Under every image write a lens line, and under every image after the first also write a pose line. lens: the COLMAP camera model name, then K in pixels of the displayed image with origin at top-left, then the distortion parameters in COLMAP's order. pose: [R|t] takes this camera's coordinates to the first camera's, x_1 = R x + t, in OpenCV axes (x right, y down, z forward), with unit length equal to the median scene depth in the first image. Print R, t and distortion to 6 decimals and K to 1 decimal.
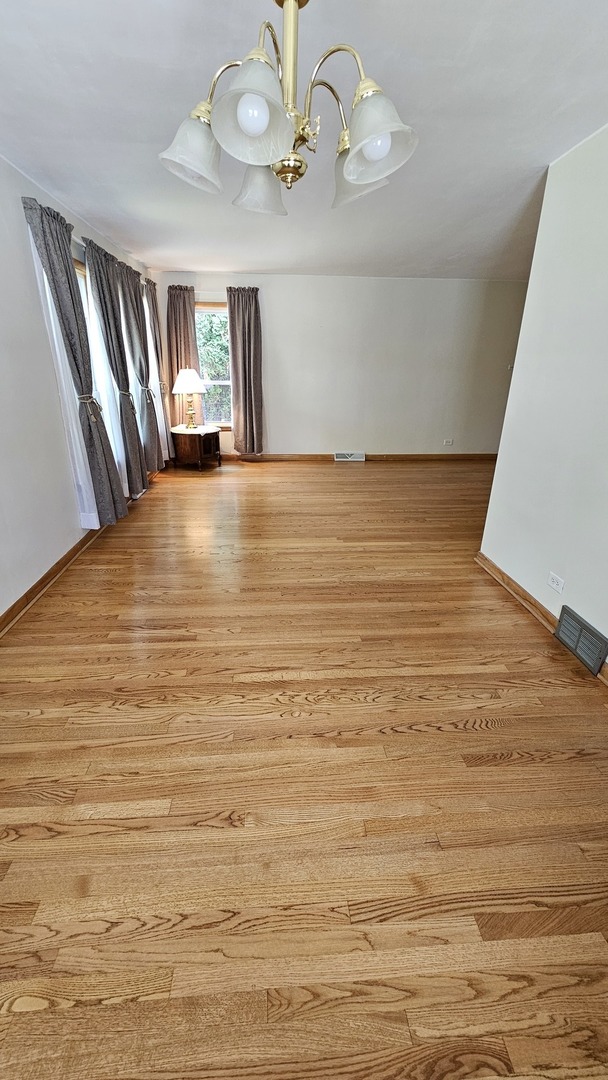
lens RADIAL K [[440.5, 0, 299.4], [0, 440.5, 535.4], [0, 0, 1]] dist [-0.002057, -0.000018]
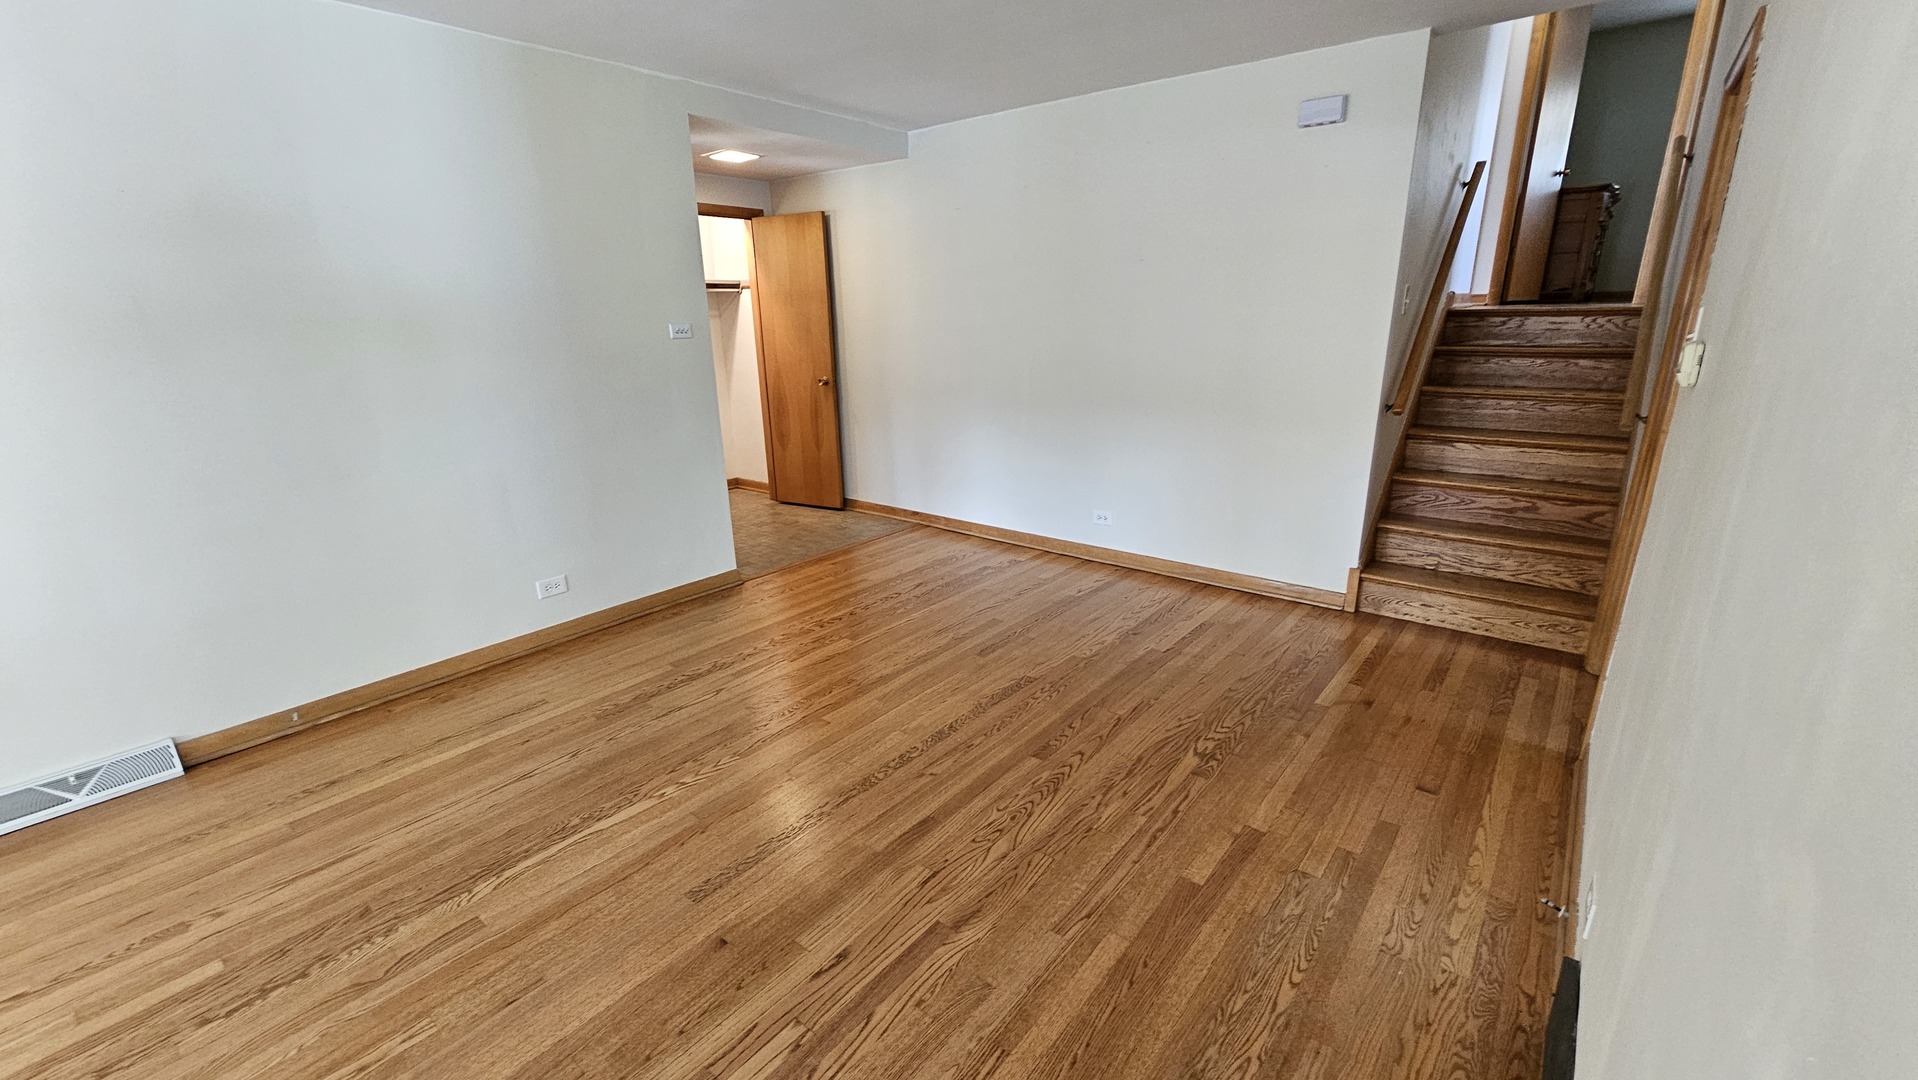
lens RADIAL K [[782.4, 0, 953.6], [0, 782.4, 551.7], [0, 0, 1]] dist [-0.002057, -0.000018]
pose [[0.682174, -0.241901, 0.690016, 0.342132], [0.294305, 0.954710, 0.043735, -0.363227], [-0.669345, 0.173240, 0.722472, 0.901096]]
